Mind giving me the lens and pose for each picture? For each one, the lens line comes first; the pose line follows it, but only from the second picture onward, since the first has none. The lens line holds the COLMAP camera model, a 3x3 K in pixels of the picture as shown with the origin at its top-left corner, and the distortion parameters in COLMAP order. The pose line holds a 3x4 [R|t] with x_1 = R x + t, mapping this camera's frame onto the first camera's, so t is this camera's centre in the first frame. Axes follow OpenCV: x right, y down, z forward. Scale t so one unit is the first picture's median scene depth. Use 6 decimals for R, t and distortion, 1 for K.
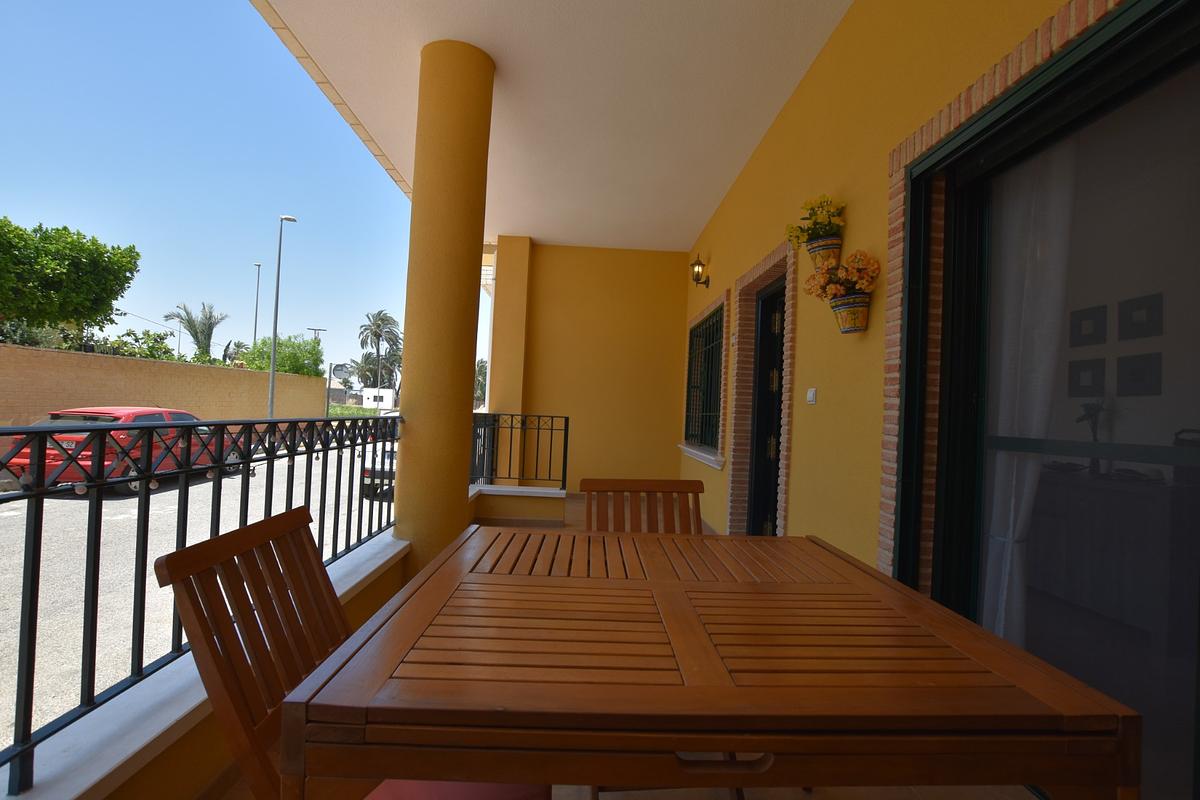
lens RADIAL K [[523.1, 0, 601.8], [0, 523.1, 406.3], [0, 0, 1]] dist [-0.030285, 0.003371]
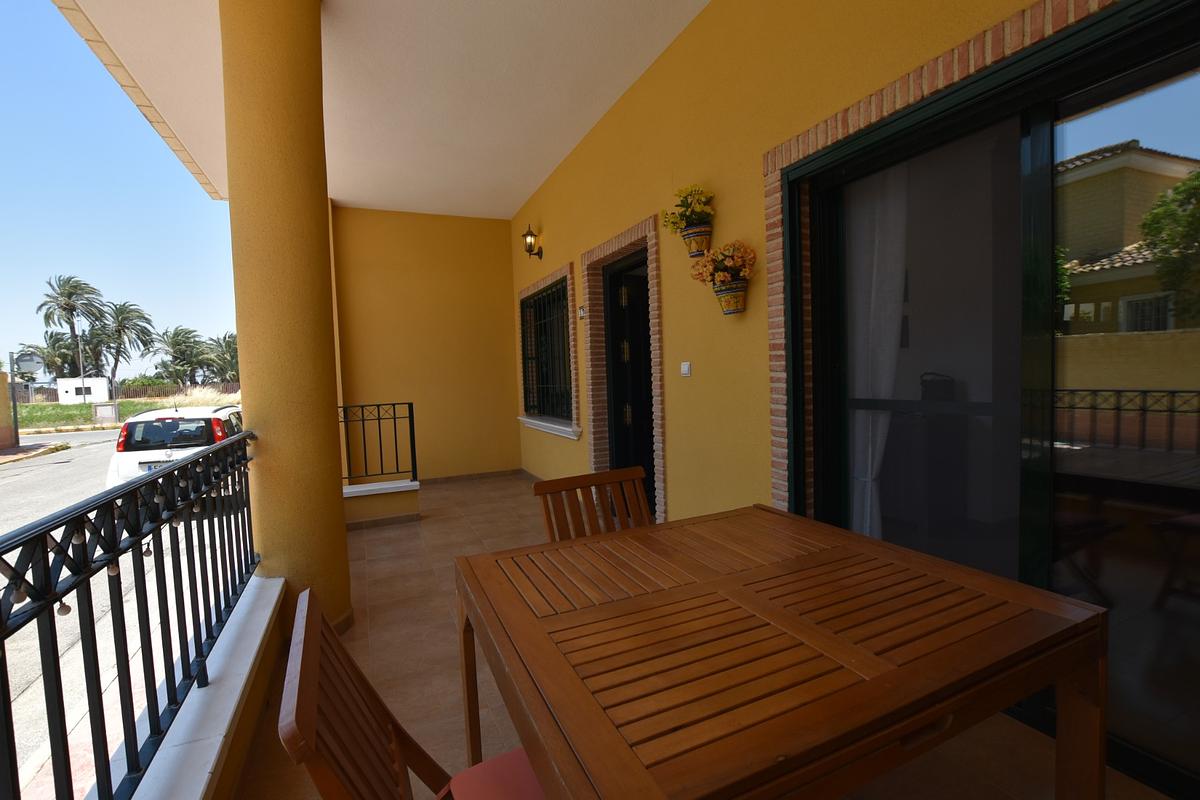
lens RADIAL K [[523.1, 0, 598.3], [0, 523.1, 404.9], [0, 0, 1]] dist [-0.030285, 0.003371]
pose [[0.921190, -0.101621, 0.375609, -0.211431], [0.074517, 0.993501, 0.086038, -0.060279], [-0.381911, -0.051268, 0.922776, 0.054812]]
